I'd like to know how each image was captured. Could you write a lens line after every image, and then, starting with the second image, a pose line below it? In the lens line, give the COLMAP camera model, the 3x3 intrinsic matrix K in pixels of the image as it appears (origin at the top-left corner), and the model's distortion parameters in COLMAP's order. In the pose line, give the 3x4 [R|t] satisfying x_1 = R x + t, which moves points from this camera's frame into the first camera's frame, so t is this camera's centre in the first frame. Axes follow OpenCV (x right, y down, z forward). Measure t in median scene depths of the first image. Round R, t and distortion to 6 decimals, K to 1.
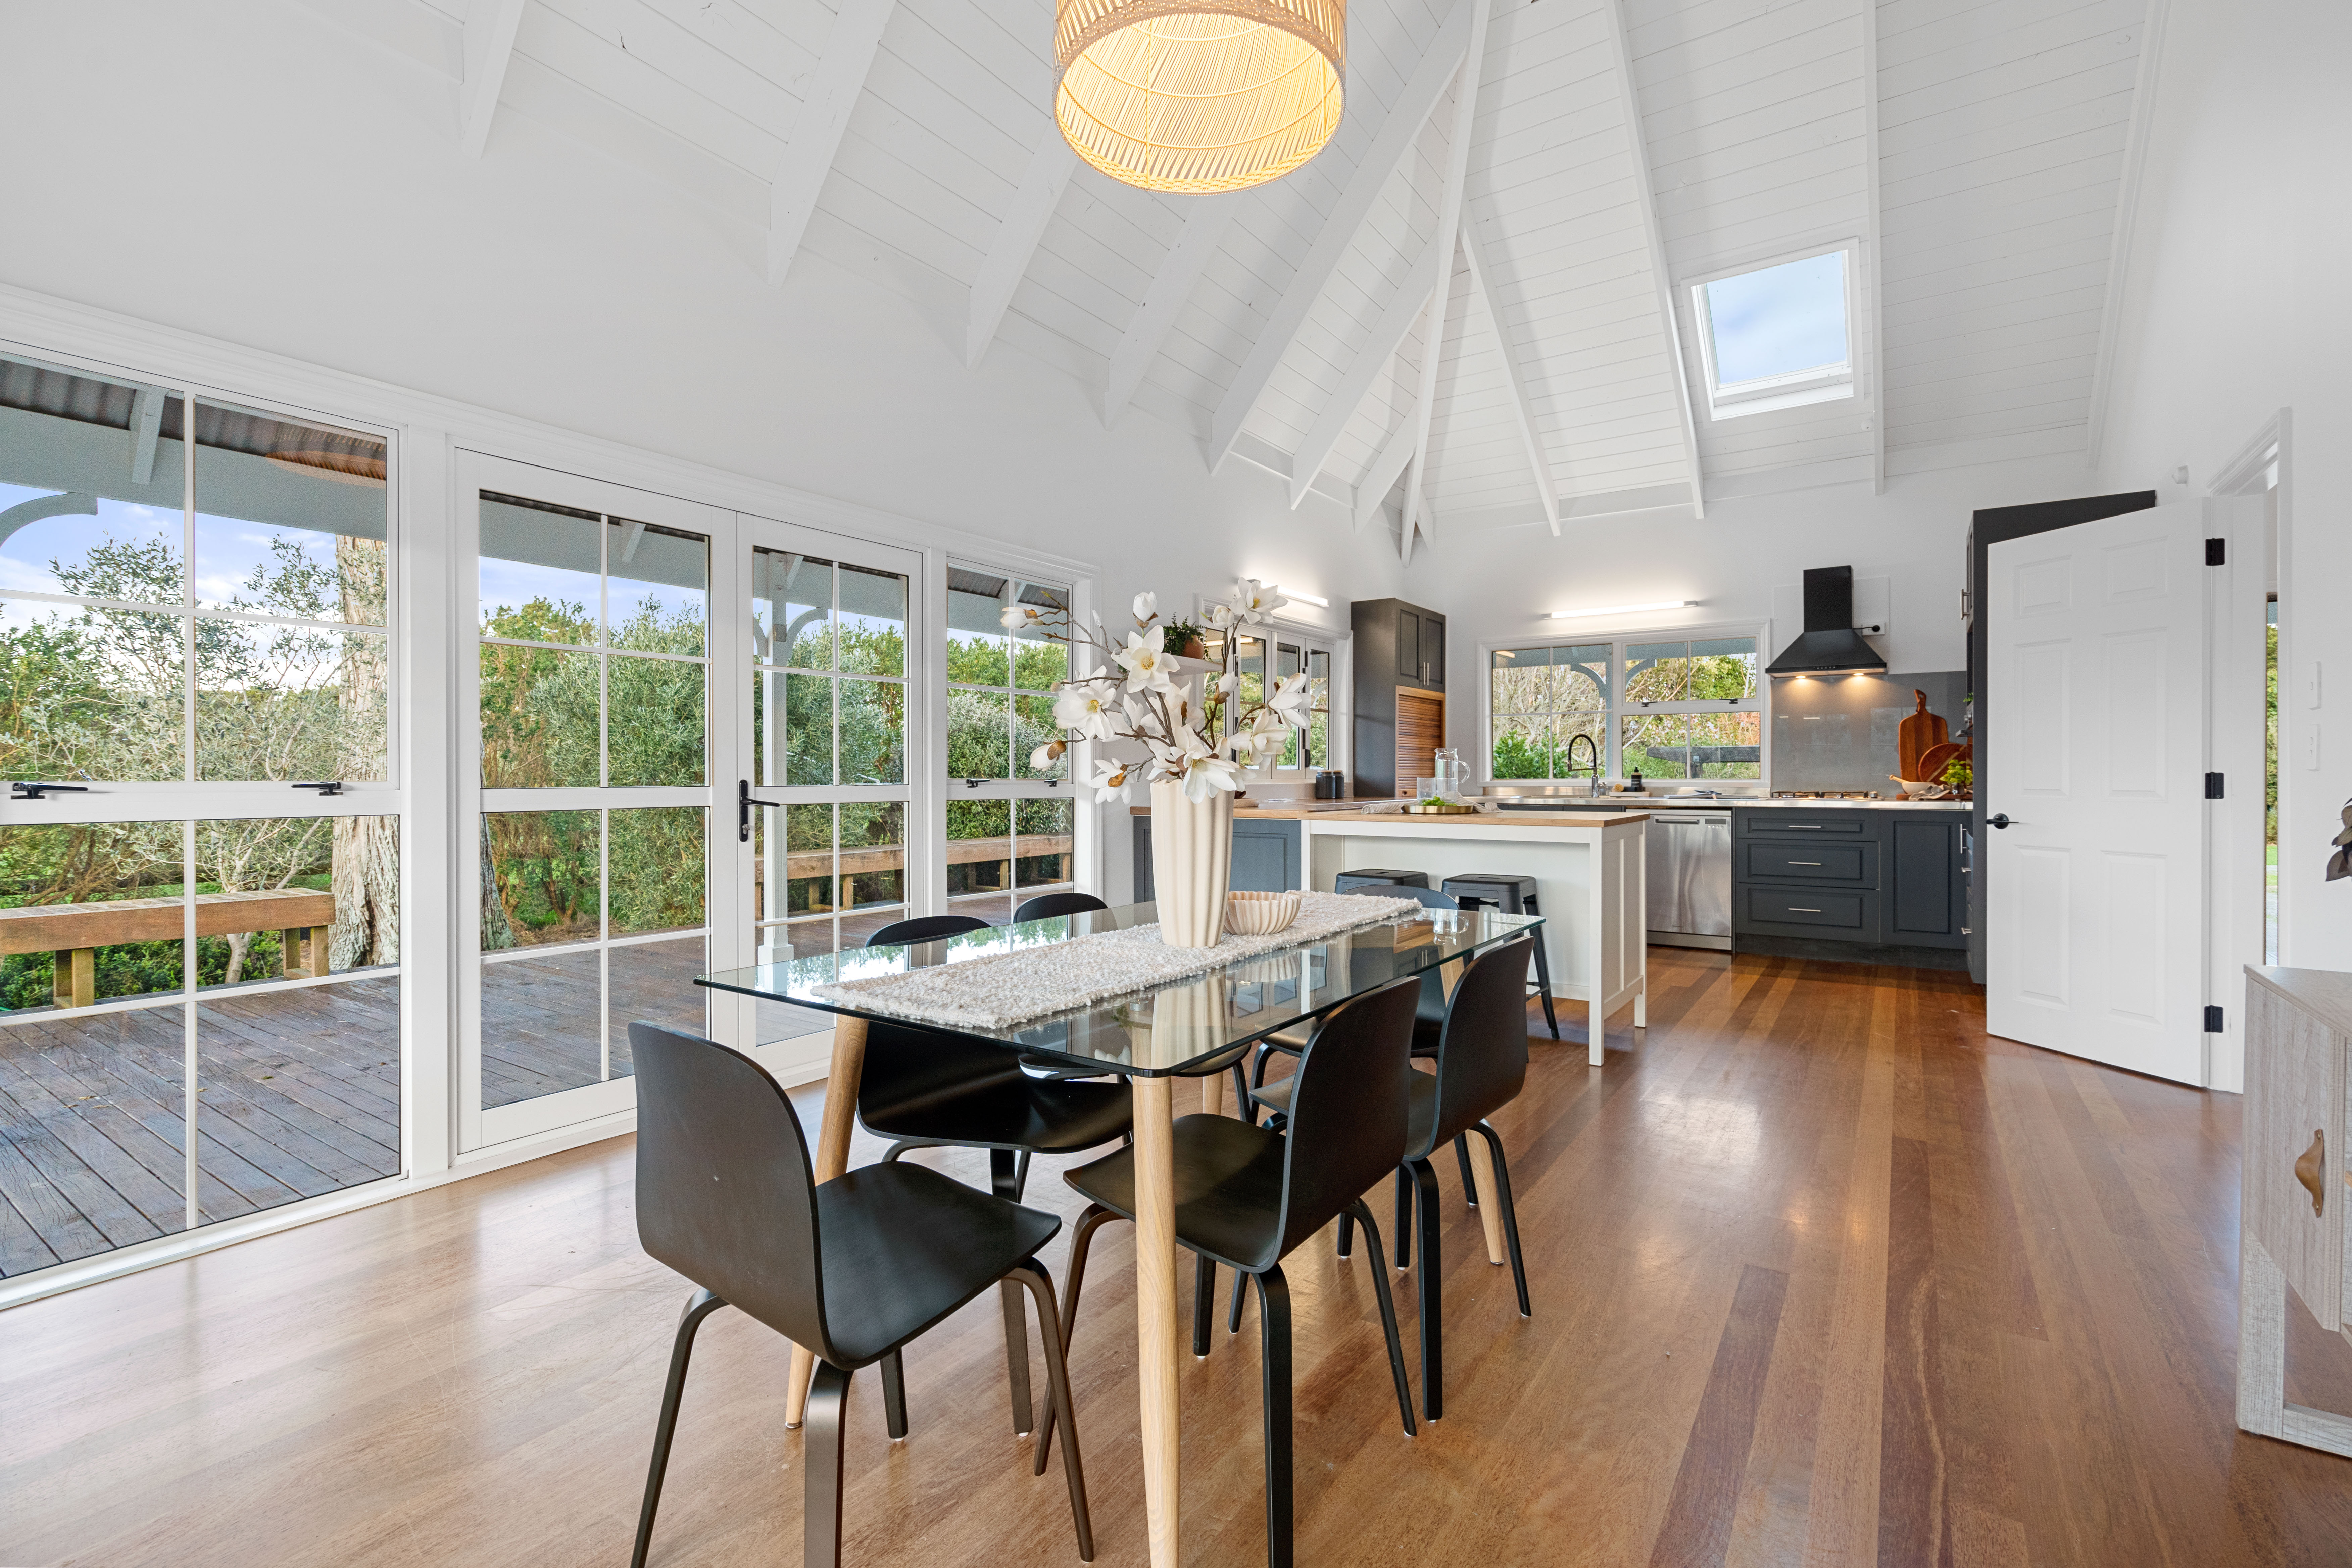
lens RADIAL K [[1080.0, 0, 1190.8], [0, 1080.0, 764.8], [0, 0, 1]] dist [-0.001356, -0.000190]
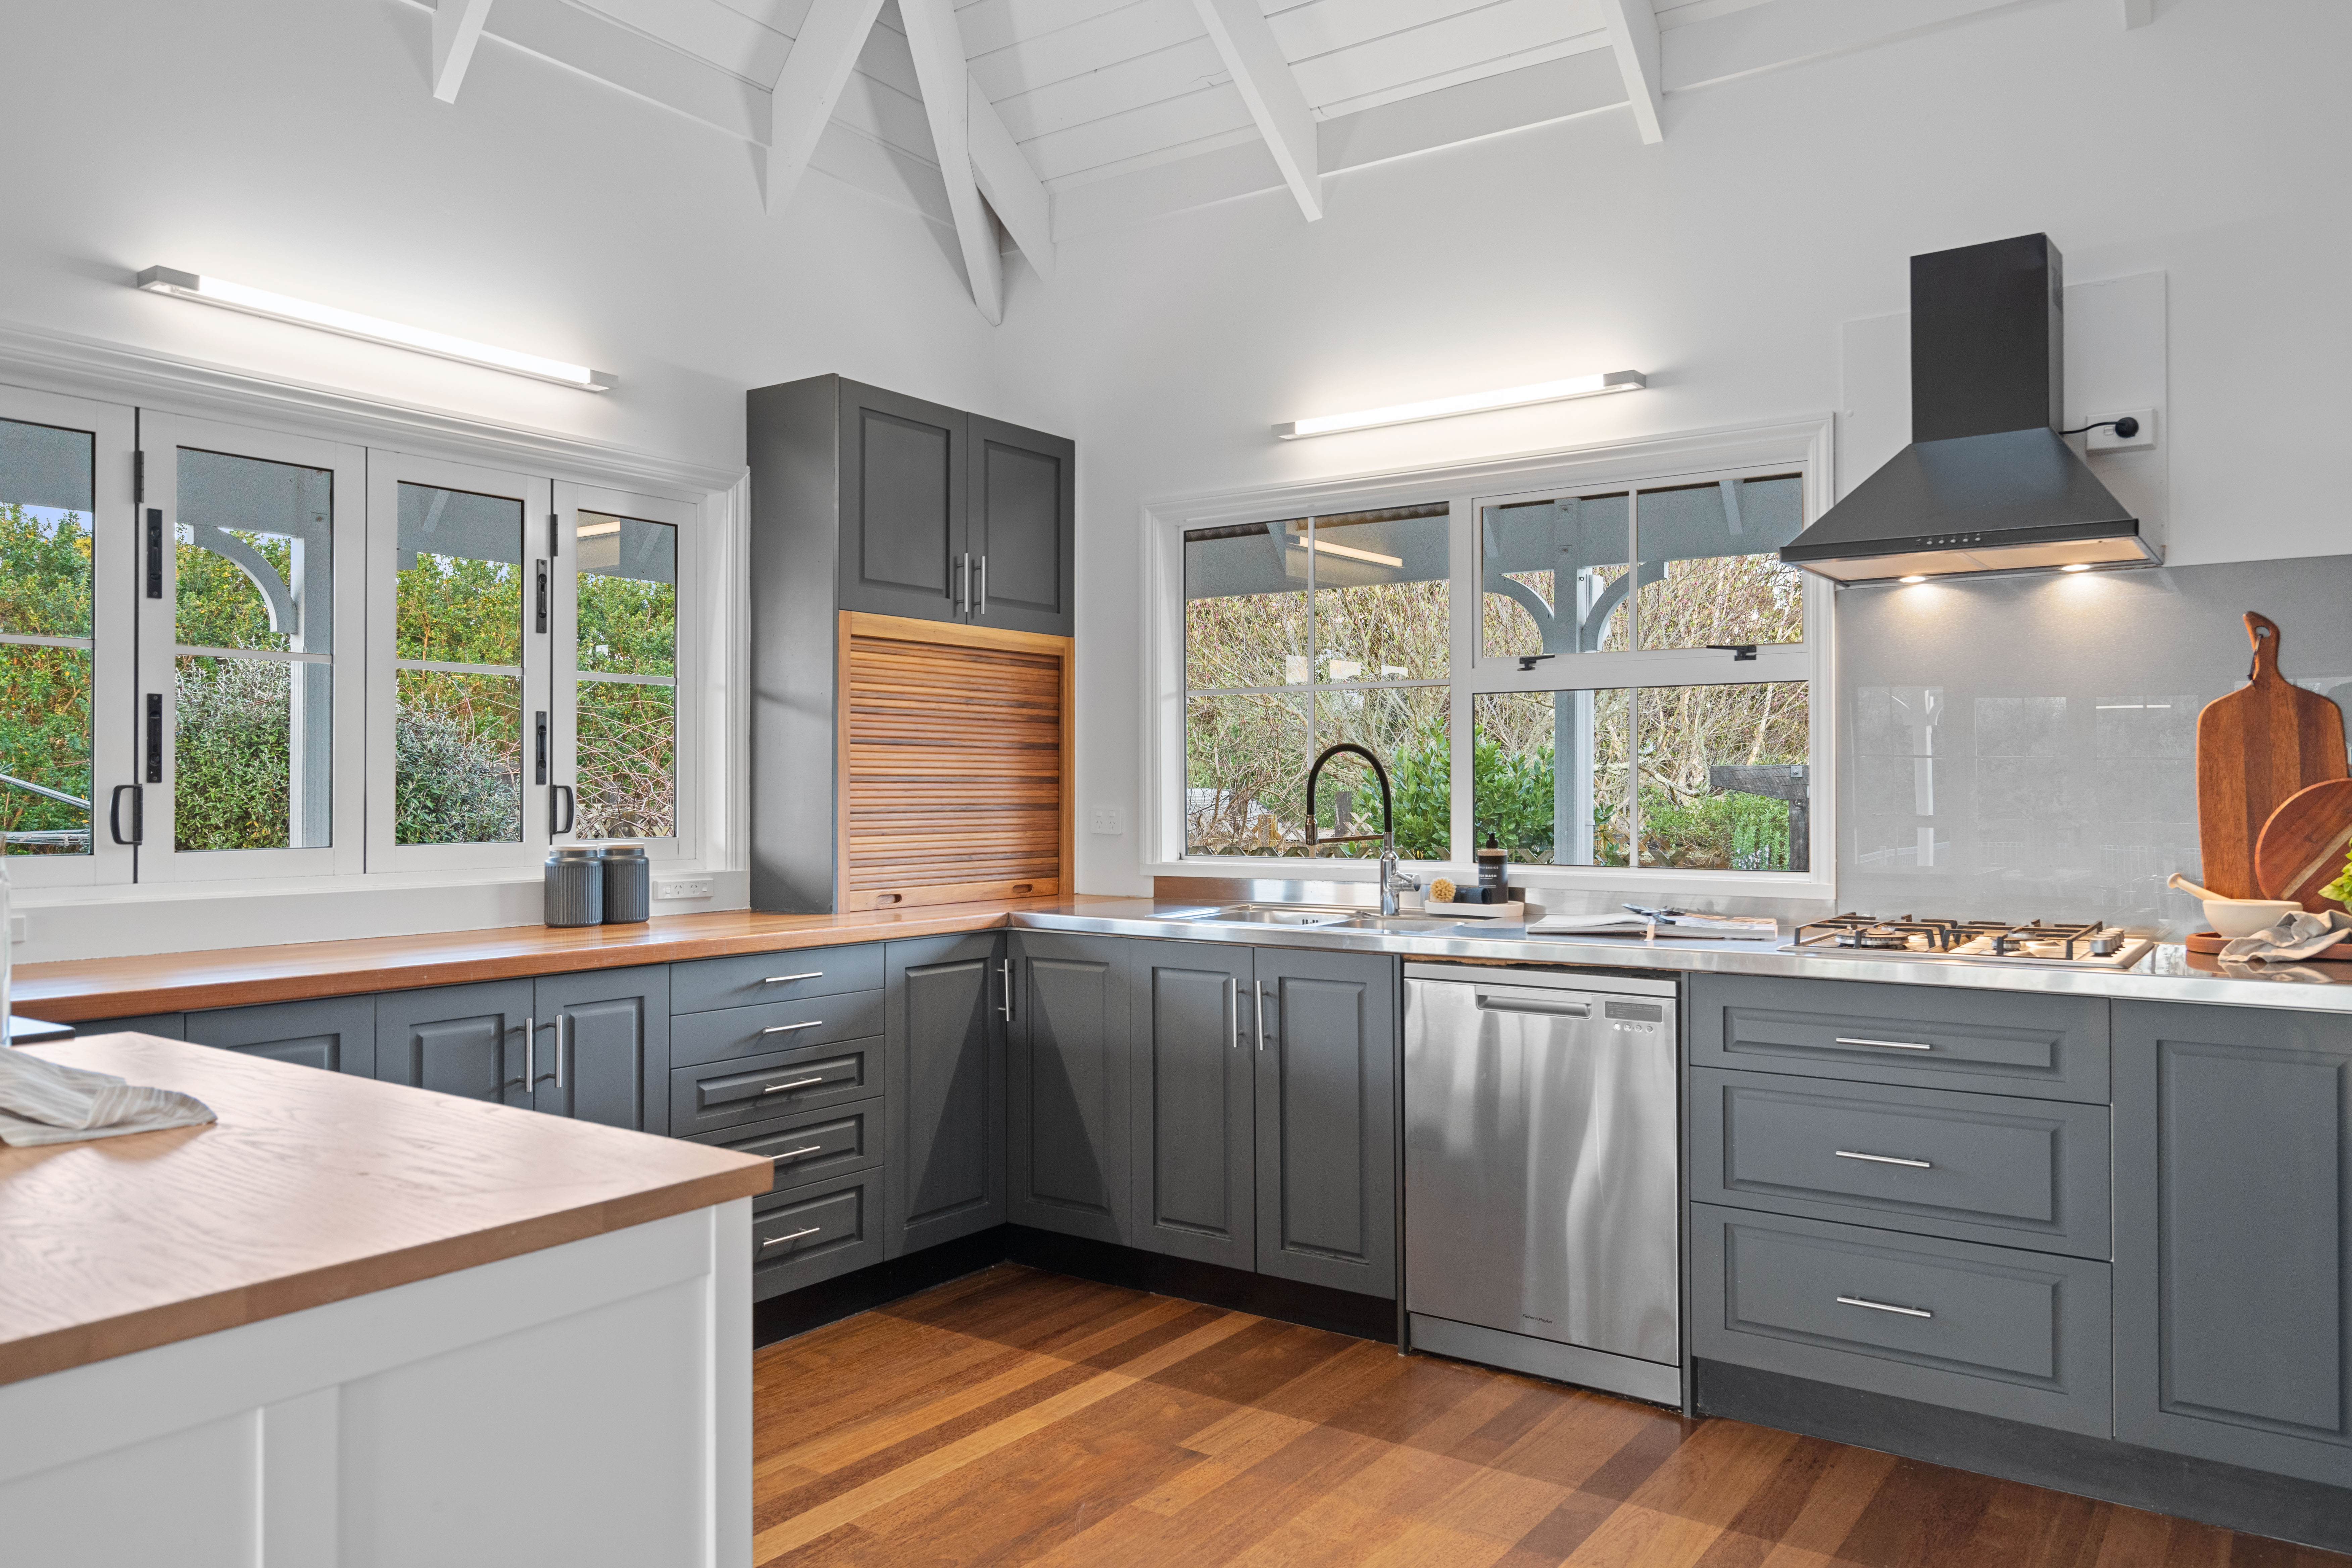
lens RADIAL K [[1643.3, 0, 1176.0], [0, 1643.3, 784.0], [0, 0, 1]] dist [-0.003526, 0.002133]
pose [[0.999746, 0.003888, -0.022193, 0.349607], [-0.003802, 0.999985, 0.003889, -0.018374], [0.022208, -0.003803, 0.999746, 0.483968]]
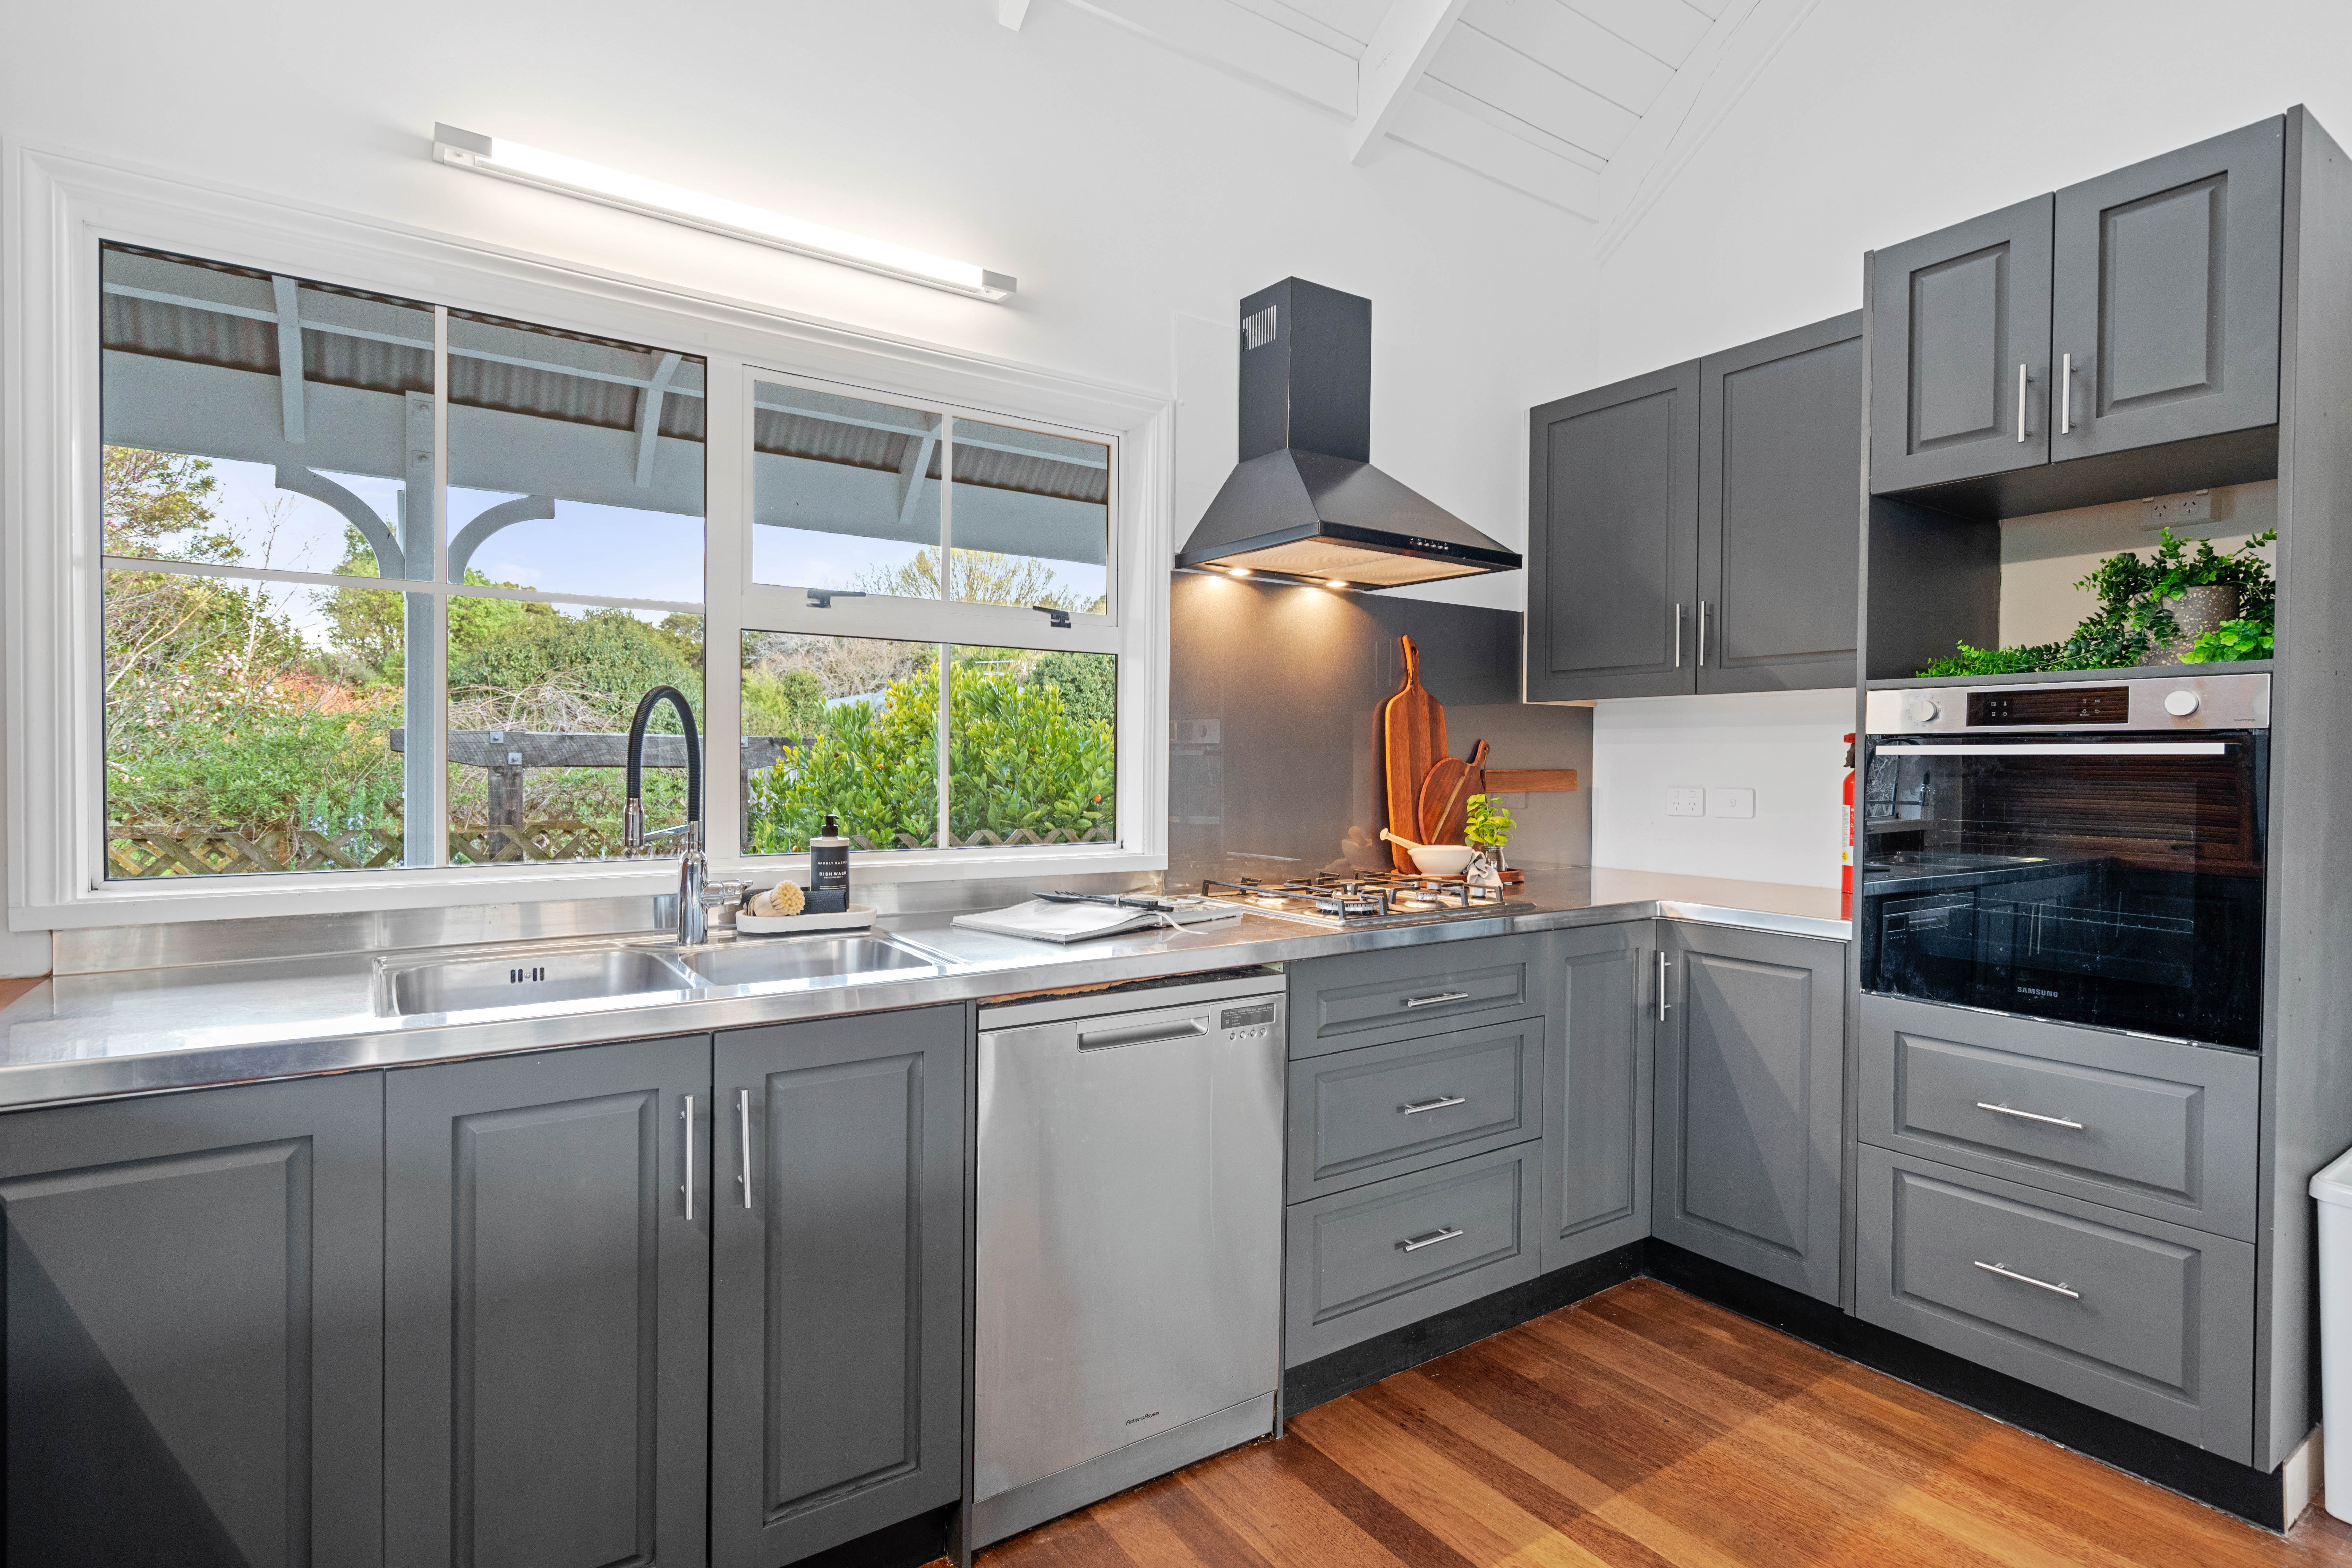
lens RADIAL K [[1163.2, 0, 1176.0], [0, 1163.2, 784.0], [0, 0, 1]] dist [0.001346, 0.000422]
pose [[0.370010, -0.012161, 0.928948, 0.184032], [-0.019346, 0.999597, 0.020792, -0.016219], [-0.928826, -0.025665, 0.369625, 0.882915]]
